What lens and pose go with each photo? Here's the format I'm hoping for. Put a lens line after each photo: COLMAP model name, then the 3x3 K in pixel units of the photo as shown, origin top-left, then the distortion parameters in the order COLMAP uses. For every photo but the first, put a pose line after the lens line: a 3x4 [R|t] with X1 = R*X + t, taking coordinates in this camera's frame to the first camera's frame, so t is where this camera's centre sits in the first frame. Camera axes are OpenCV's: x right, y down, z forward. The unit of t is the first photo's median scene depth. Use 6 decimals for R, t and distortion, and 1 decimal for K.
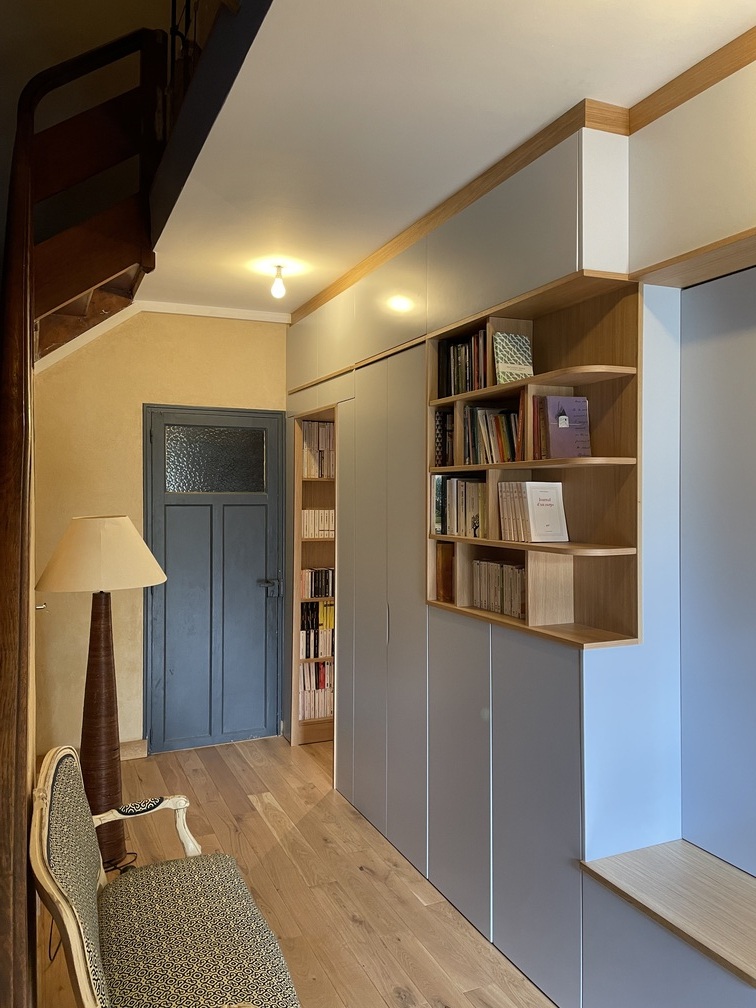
lens RADIAL K [[768.3, 0, 376.9], [0, 768.3, 487.3], [0, 0, 1]] dist [0.077774, -0.000267]
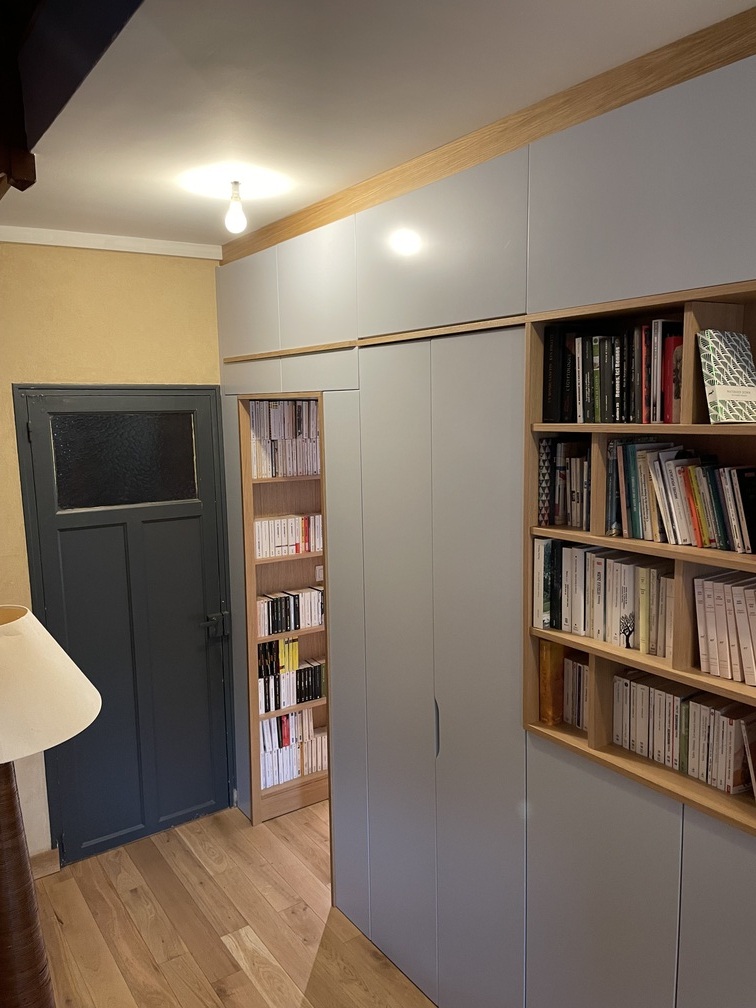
lens RADIAL K [[769.5, 0, 378.0], [0, 769.5, 504.0], [0, 0, 1]] dist [0.077797, -0.080733]
pose [[0.982366, -0.044653, 0.181559, -0.139202], [0.019654, 0.990345, 0.137226, -0.108338], [-0.185933, -0.131238, 0.973758, 0.317347]]
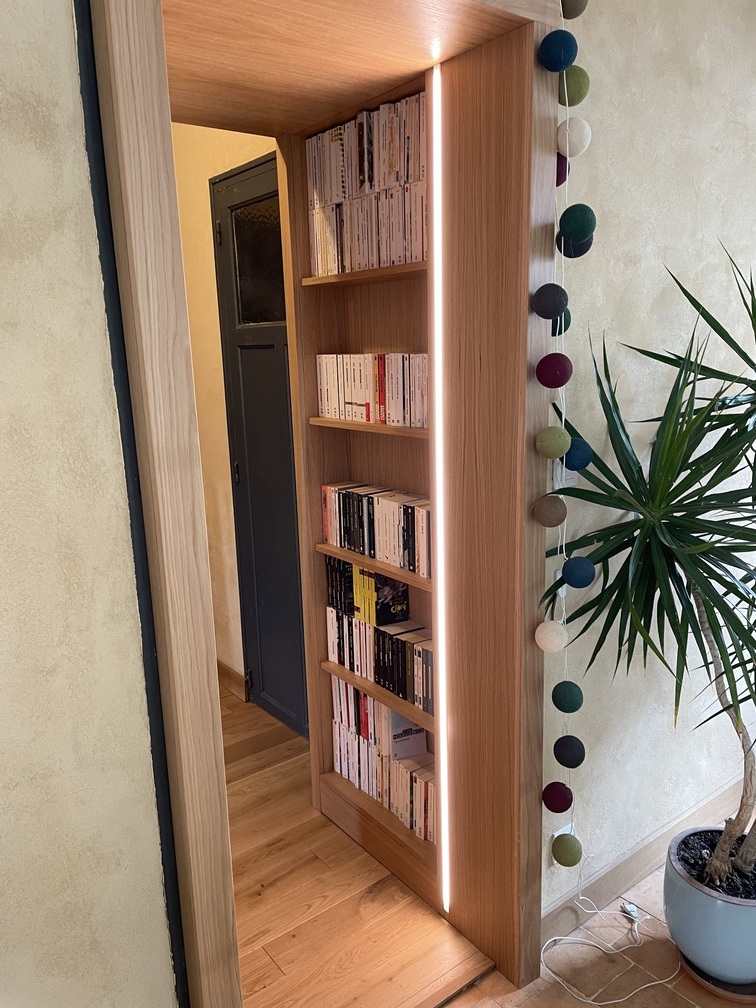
lens RADIAL K [[769.5, 0, 378.0], [0, 769.5, 504.0], [0, 0, 1]] dist [0.077797, -0.080733]
pose [[0.235147, 0.197803, -0.951619, 0.443015], [0.040189, 0.976257, 0.212855, 0.025223], [0.971129, -0.088297, 0.221615, 1.145511]]
